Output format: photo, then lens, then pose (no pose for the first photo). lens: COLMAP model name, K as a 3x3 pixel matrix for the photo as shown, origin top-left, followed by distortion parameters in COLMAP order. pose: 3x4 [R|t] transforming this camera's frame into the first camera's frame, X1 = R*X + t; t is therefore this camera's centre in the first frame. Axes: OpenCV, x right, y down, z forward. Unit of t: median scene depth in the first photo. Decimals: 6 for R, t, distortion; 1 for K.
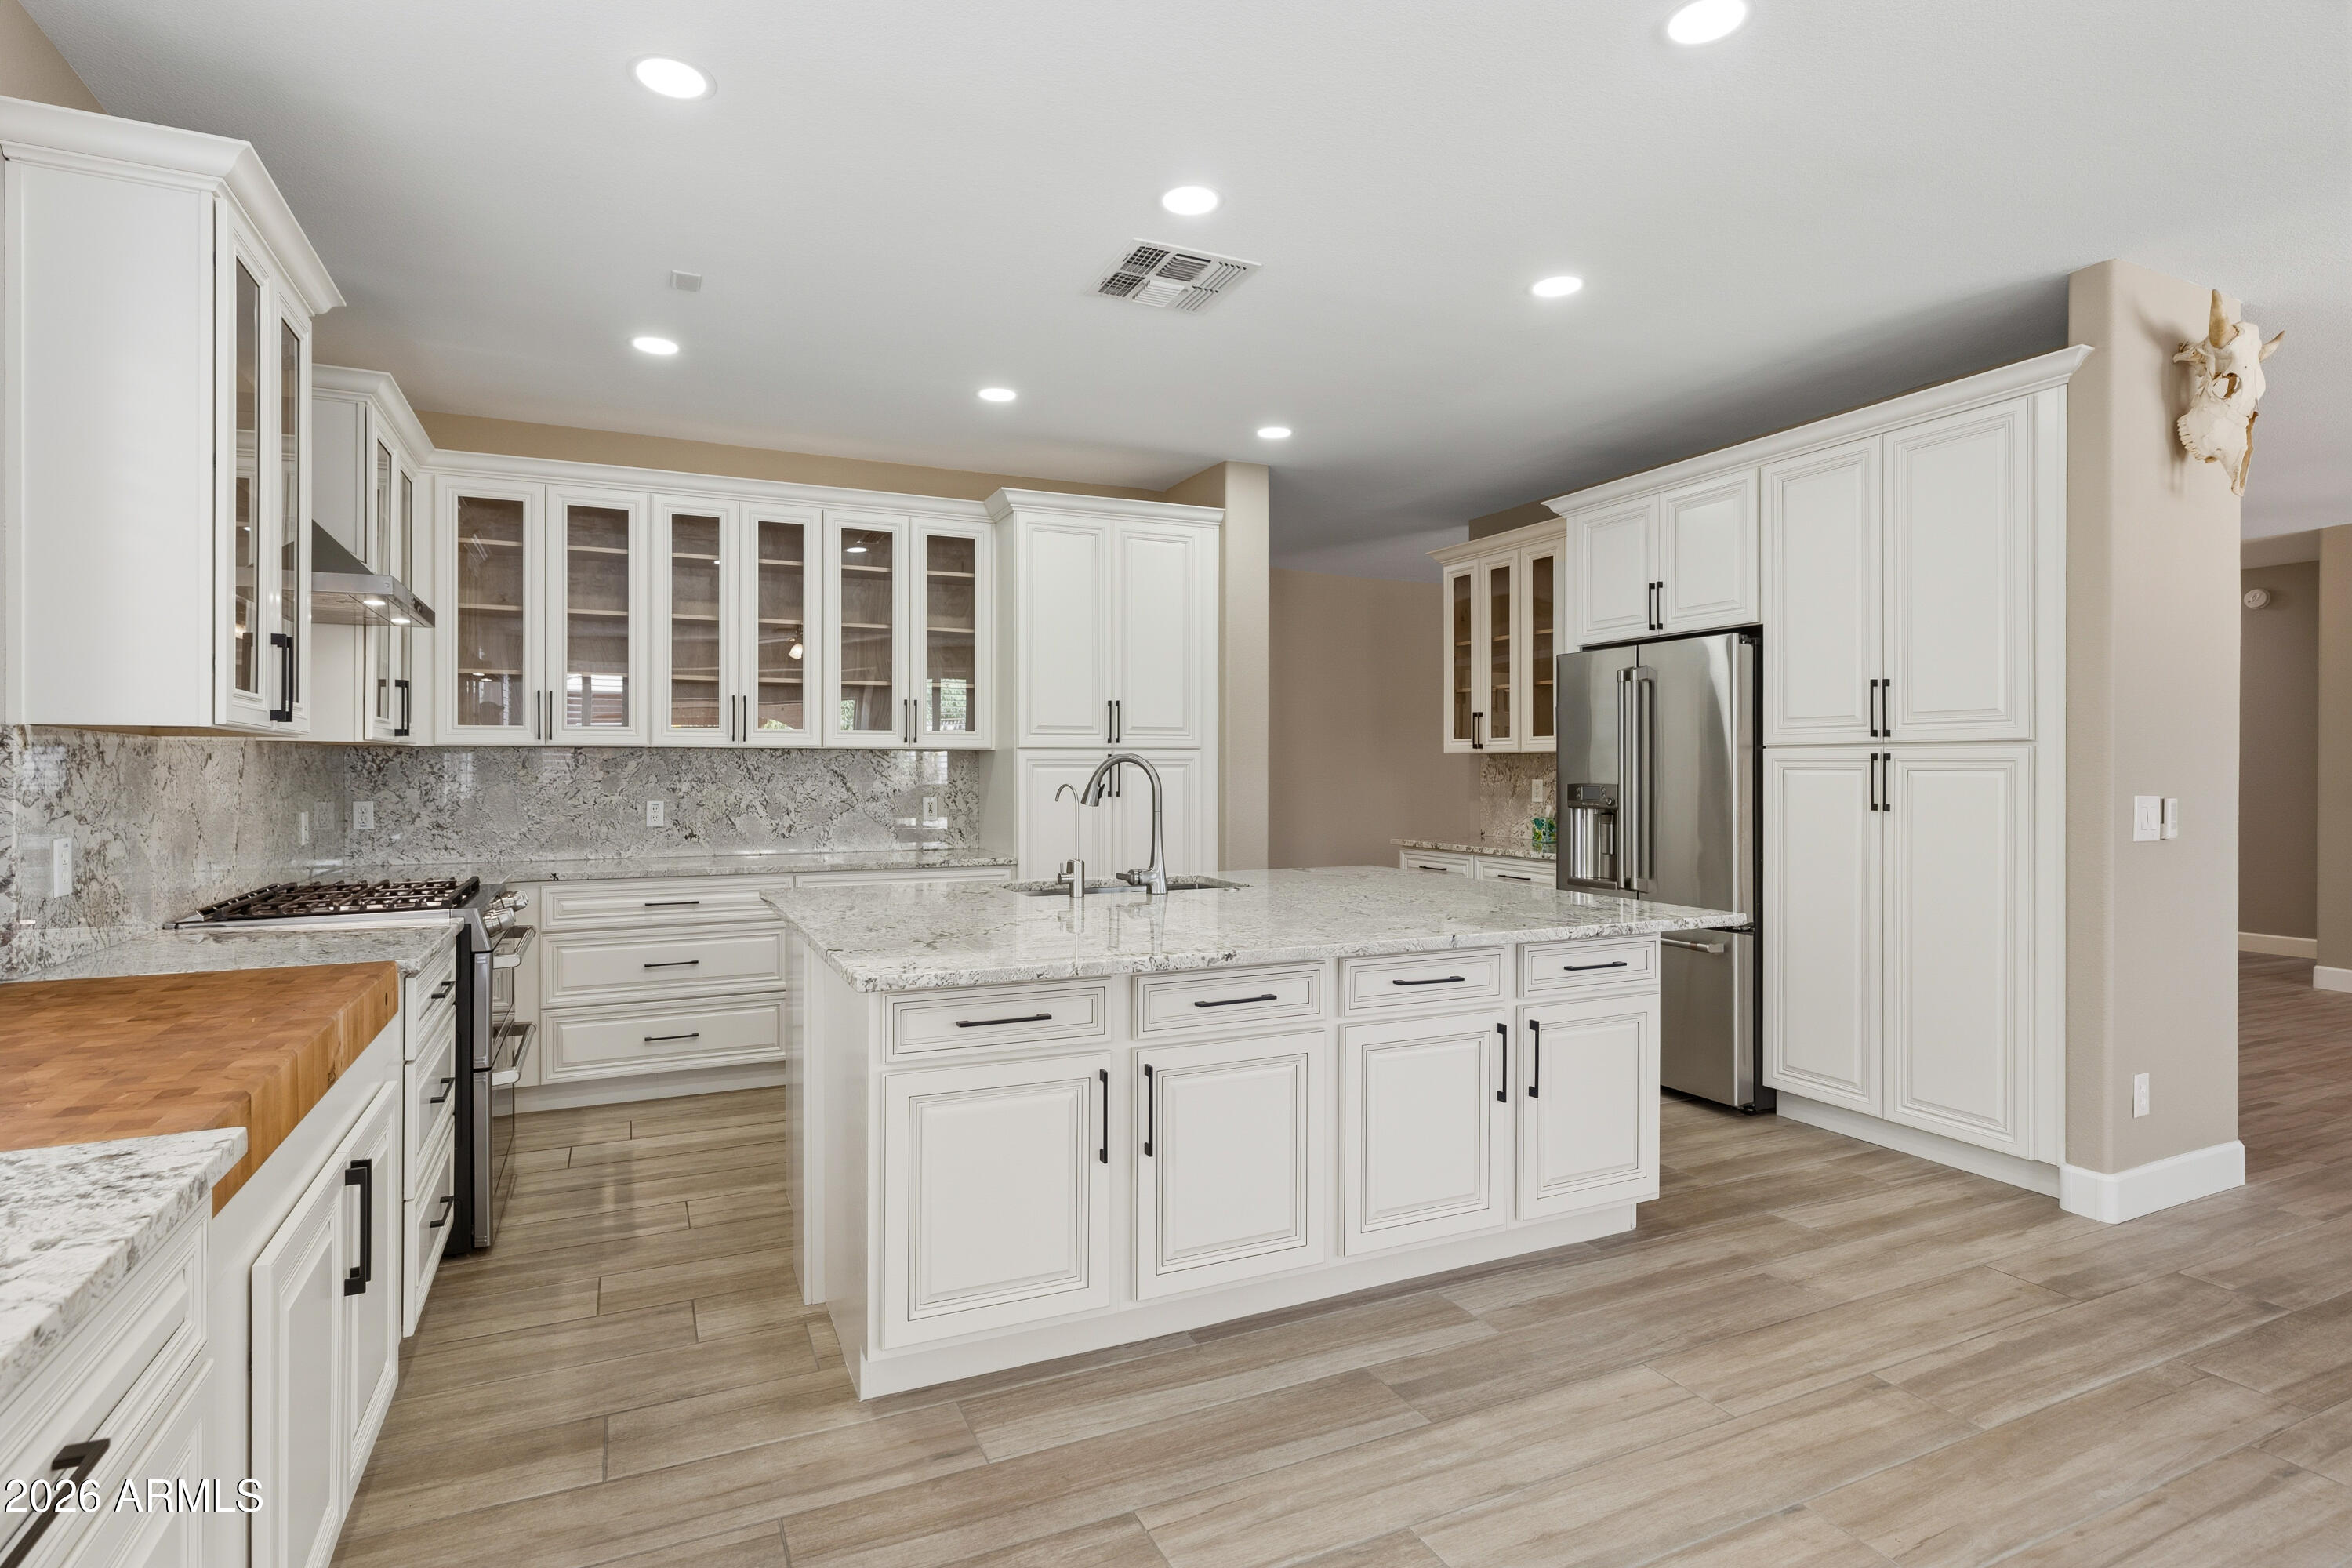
lens RADIAL K [[1160.6, 0, 1160.9], [0, 1160.6, 771.7], [0, 0, 1]] dist [-0.001776, -0.000157]
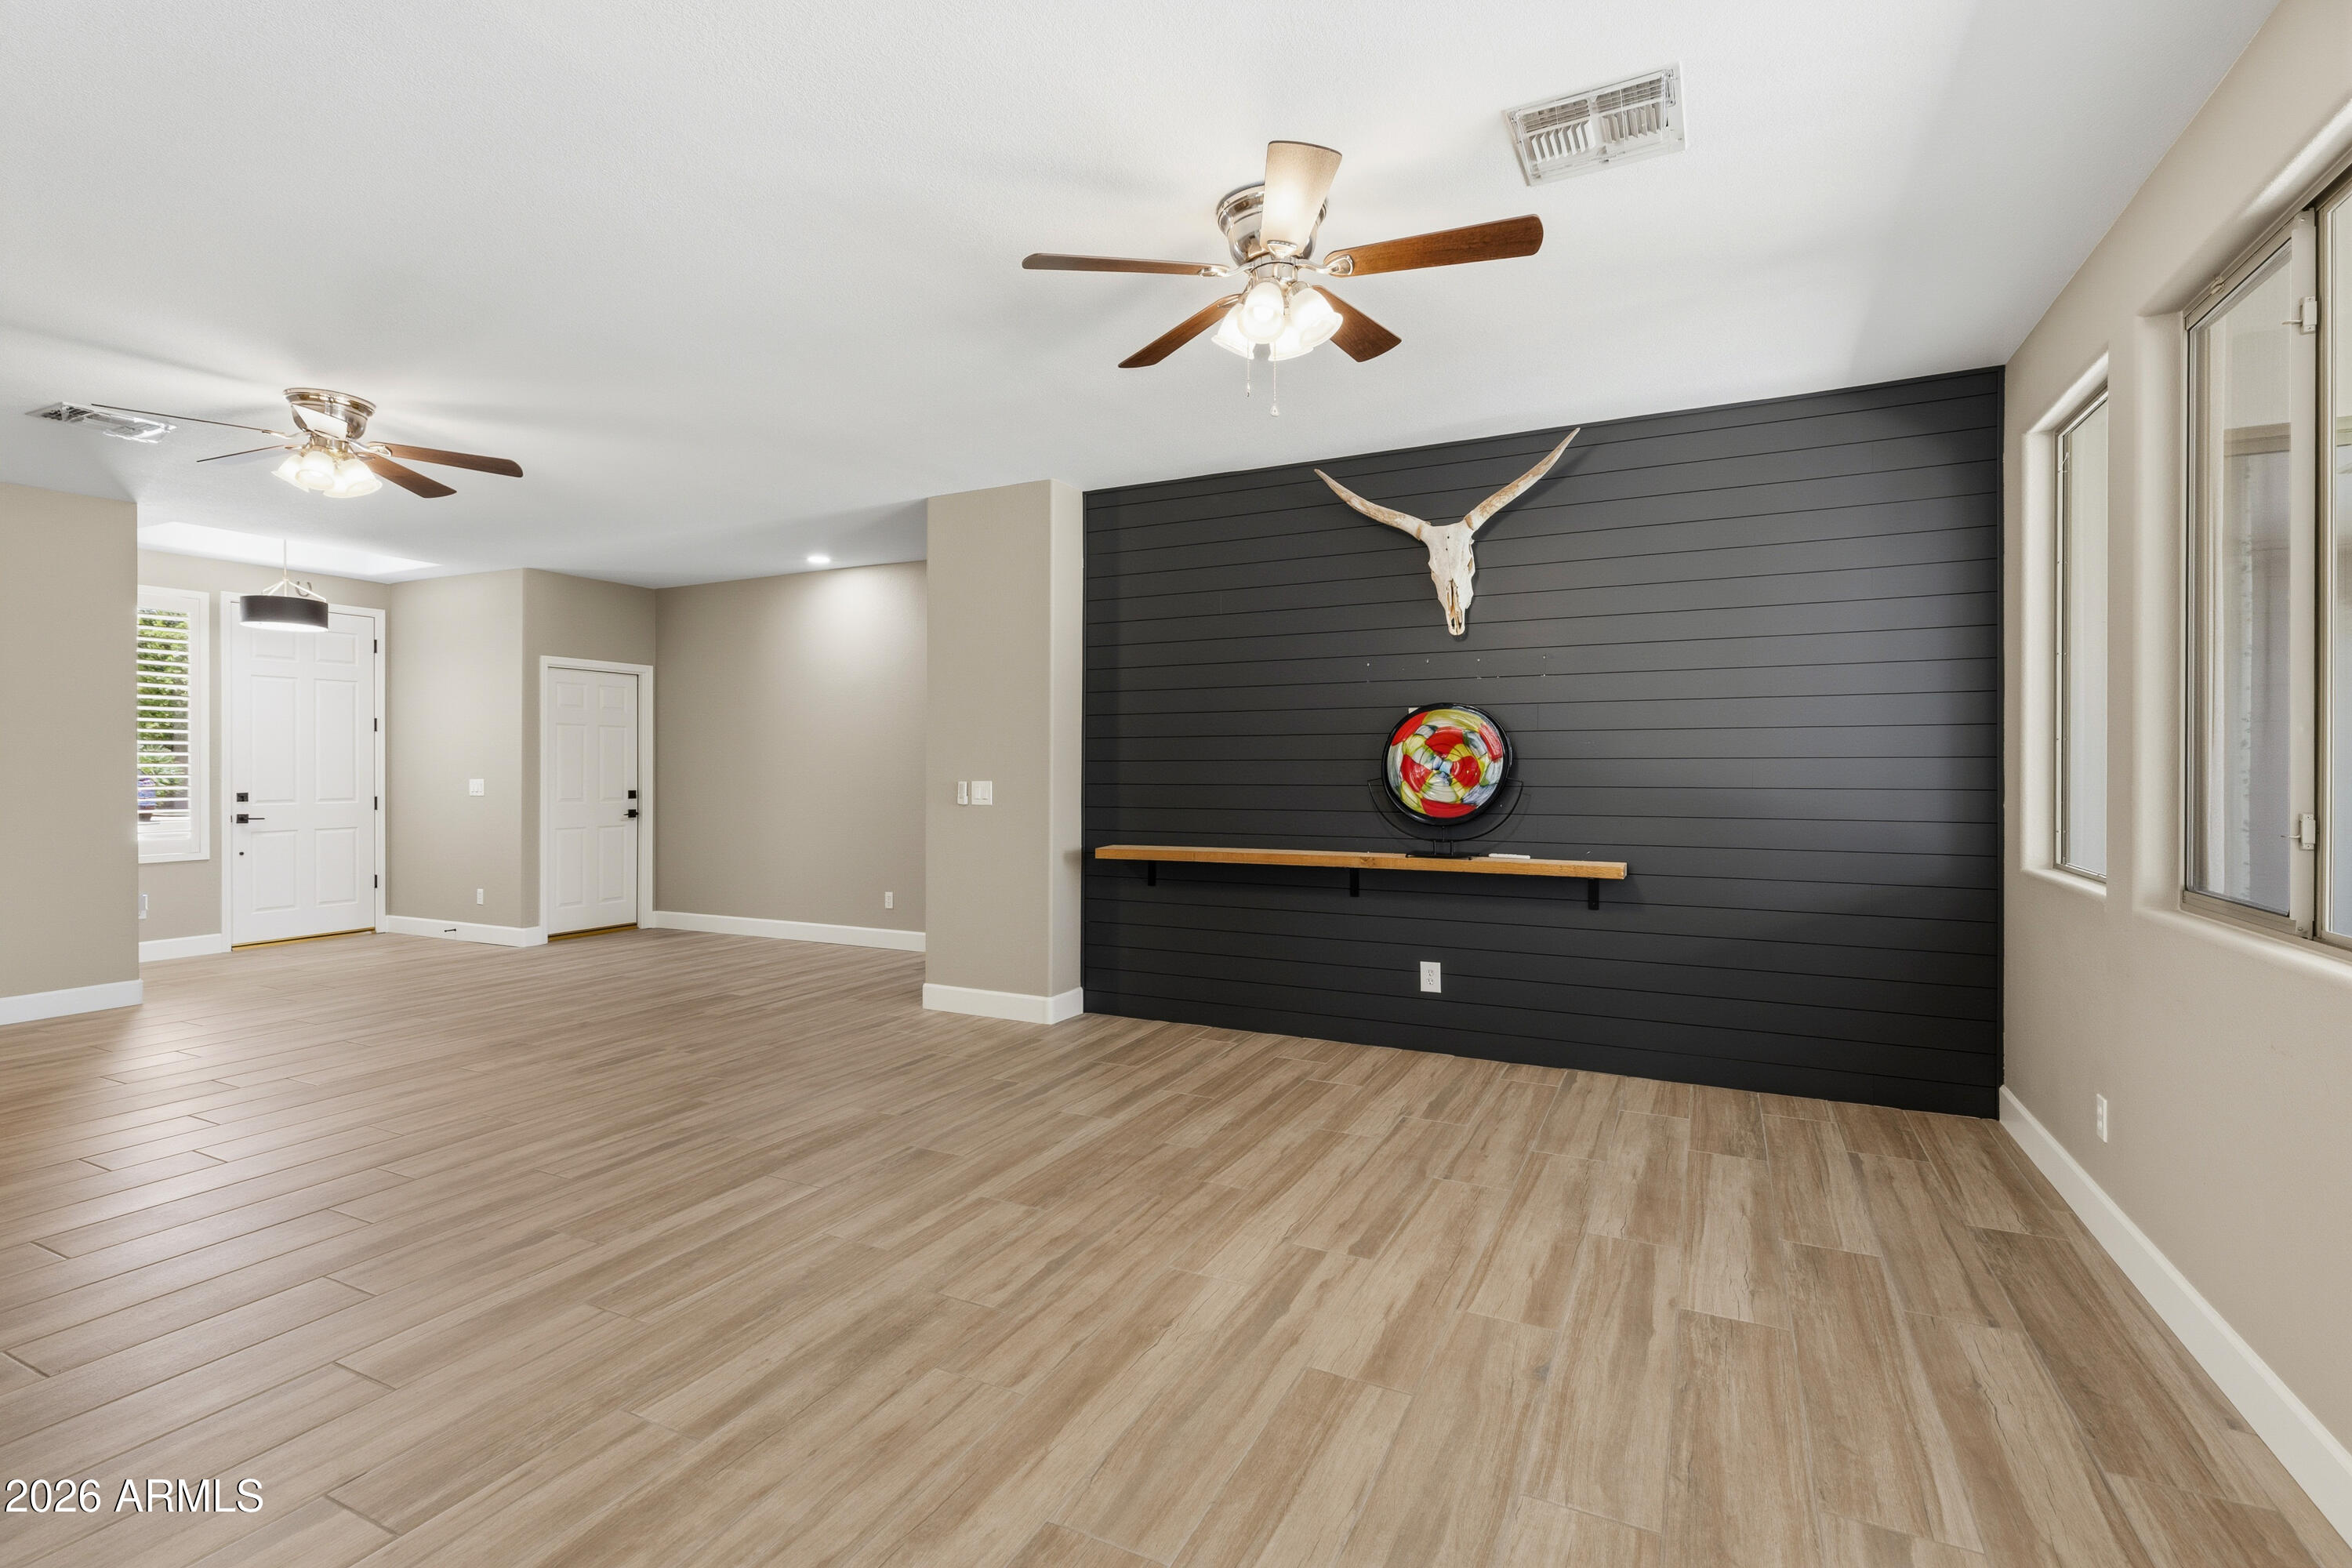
lens RADIAL K [[1080.3, 0, 1161.1], [0, 1080.3, 763.8], [0, 0, 1]] dist [0.002941, 0.000765]
pose [[0.783829, -0.001257, 0.620976, 1.075334], [0.004155, 0.999986, -0.003220, -0.000125], [-0.620963, 0.005104, 0.783823, 0.394176]]
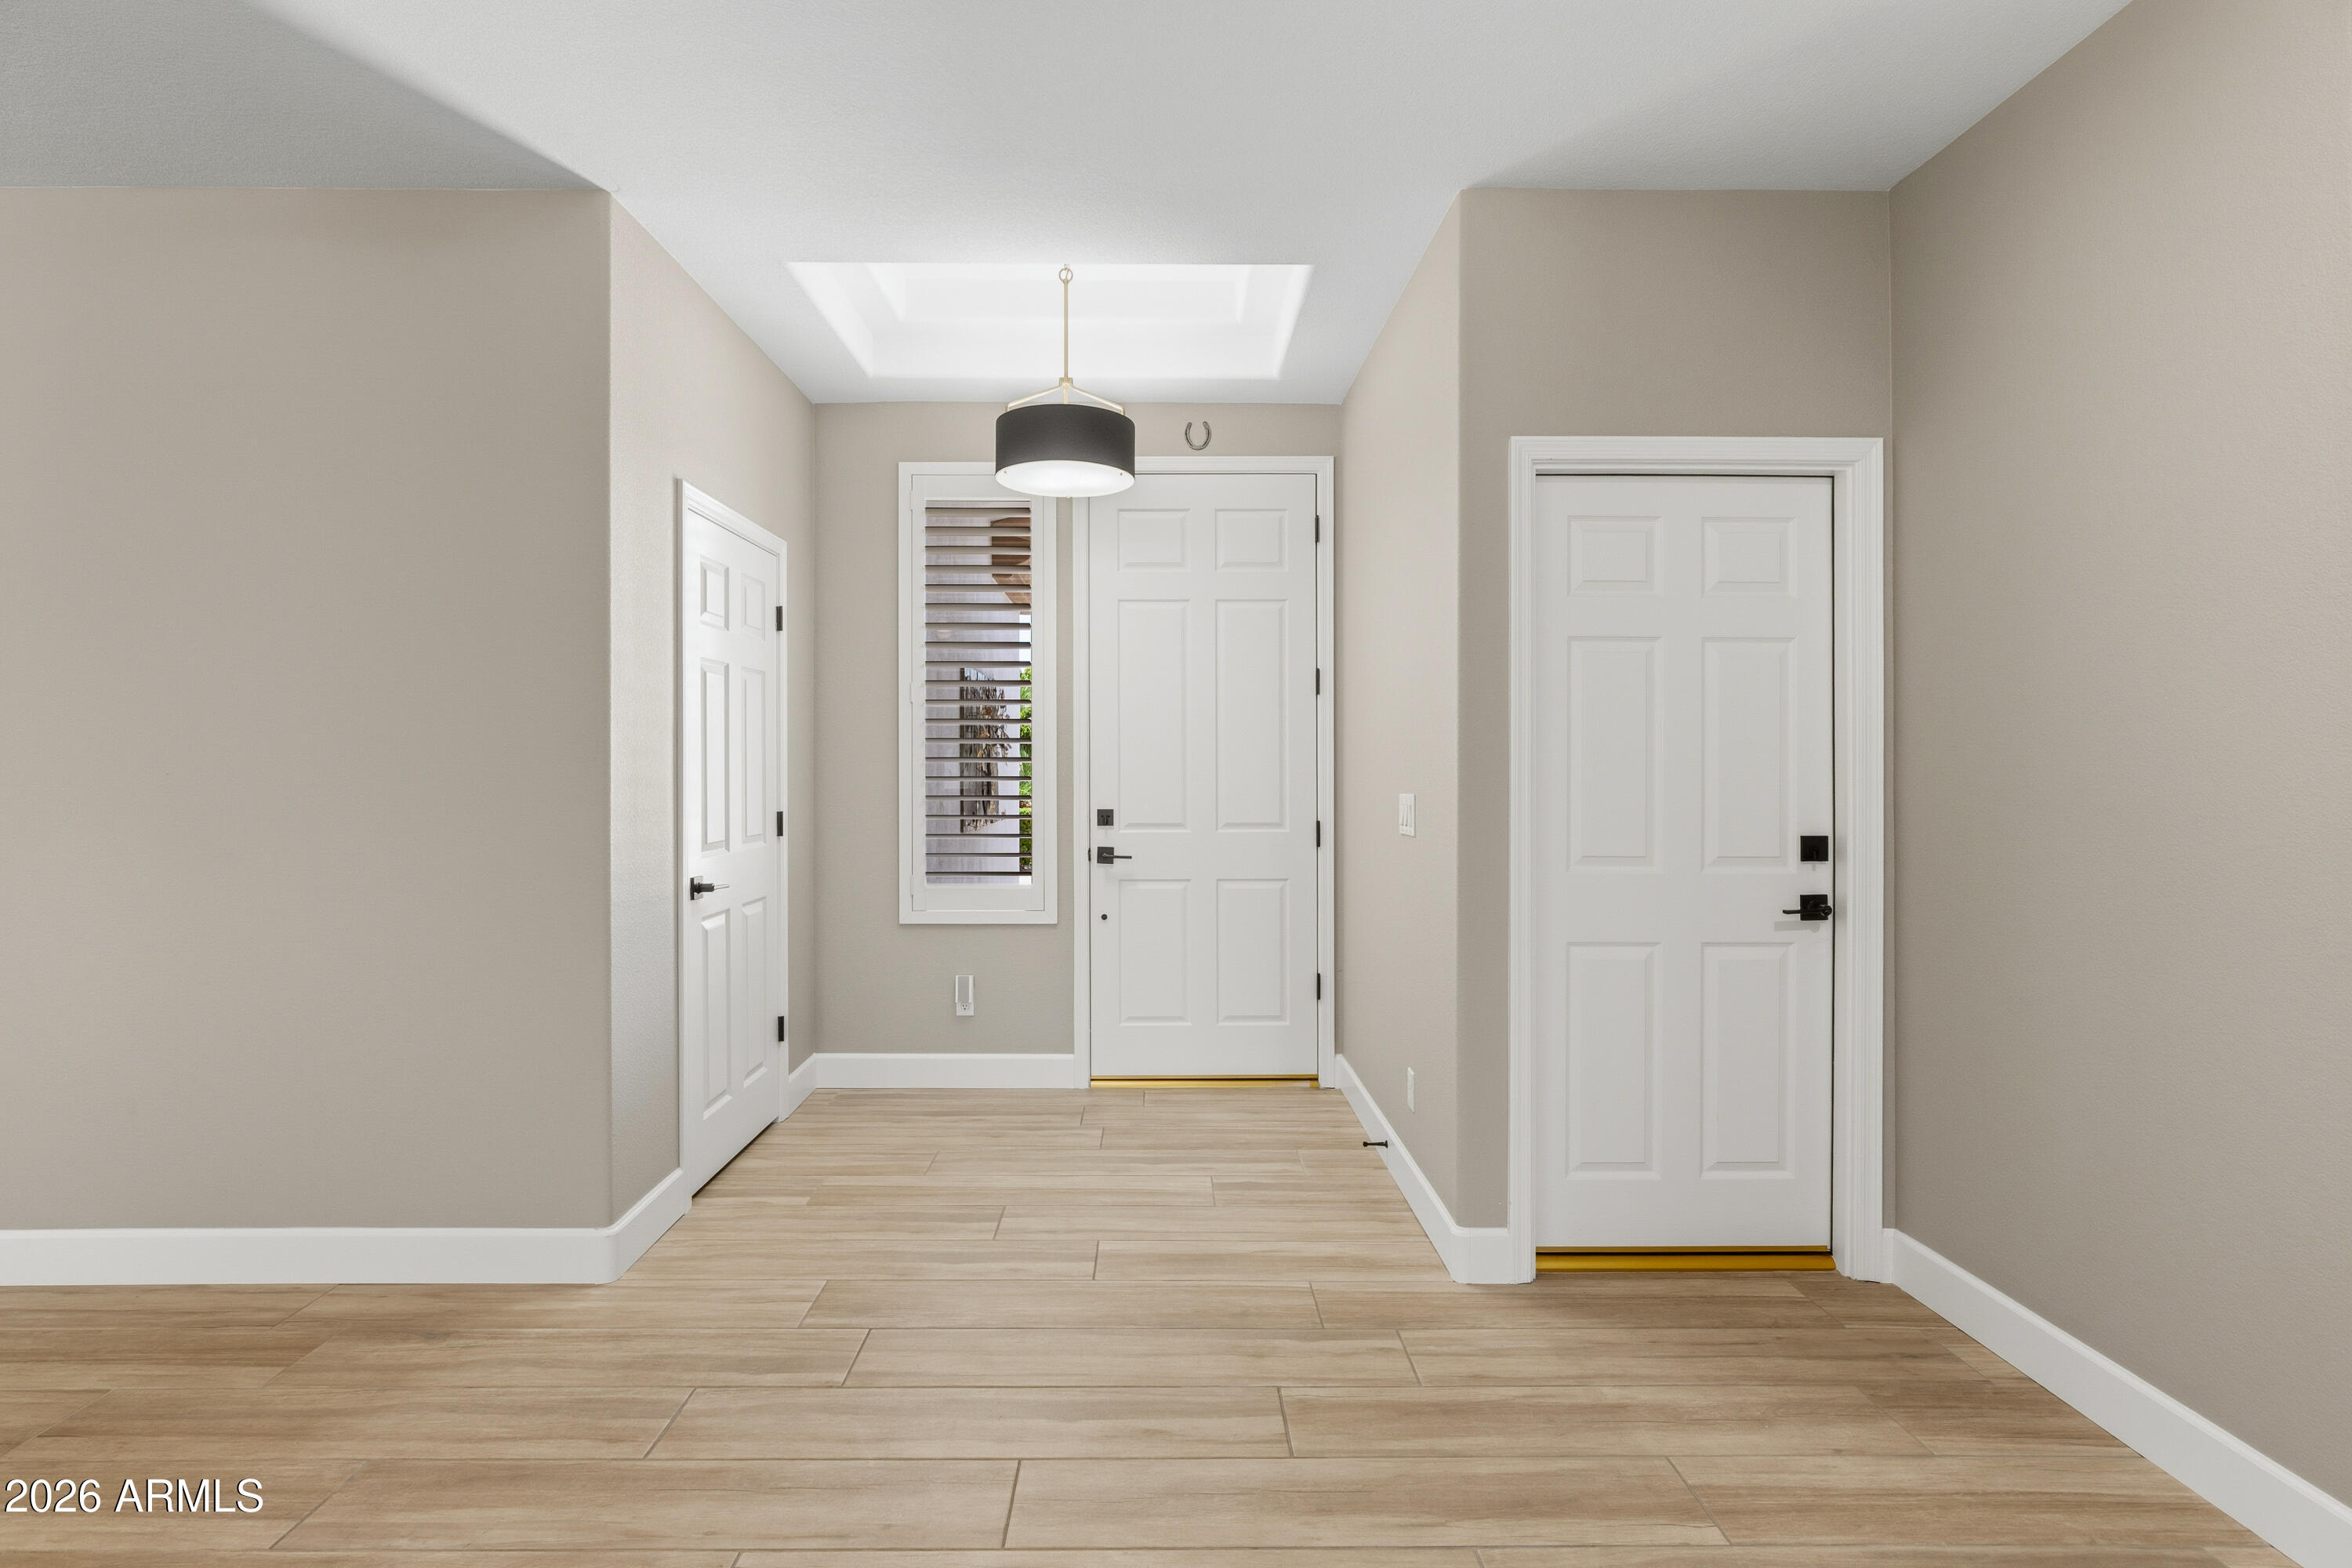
lens RADIAL K [[1116.9, 0, 1162.4], [0, 1116.9, 769.4], [0, 0, 1]] dist [-0.005249, -0.000369]
pose [[0.912115, -0.000878, -0.409932, 1.501990], [-0.000675, 0.999993, -0.003644, 0.002022], [0.409933, 0.003600, 0.912109, 1.923458]]
